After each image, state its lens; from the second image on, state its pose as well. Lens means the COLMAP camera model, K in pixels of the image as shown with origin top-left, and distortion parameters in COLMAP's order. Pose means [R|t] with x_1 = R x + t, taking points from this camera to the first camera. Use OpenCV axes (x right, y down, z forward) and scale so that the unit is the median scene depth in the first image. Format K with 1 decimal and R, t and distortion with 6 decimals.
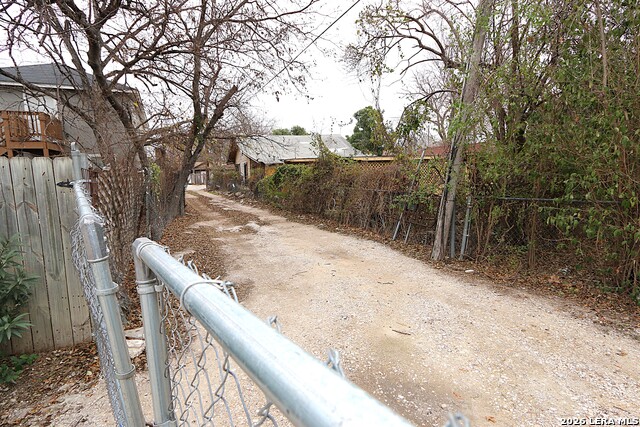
lens RADIAL K [[328.0, 0, 319.2], [0, 328.0, 204.9], [0, 0, 1]] dist [-0.011784, -0.000212]
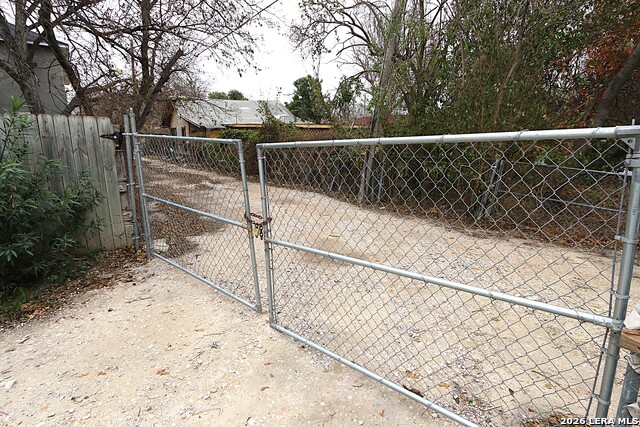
lens RADIAL K [[360.6, 0, 320.0], [0, 360.6, 213.5], [0, 0, 1]] dist [-0.000148, 0.000778]
pose [[0.981376, -0.015229, 0.191494, -0.057632], [-0.003481, 0.995279, 0.096995, 0.040616], [-0.192067, -0.095856, 0.976689, -0.263606]]
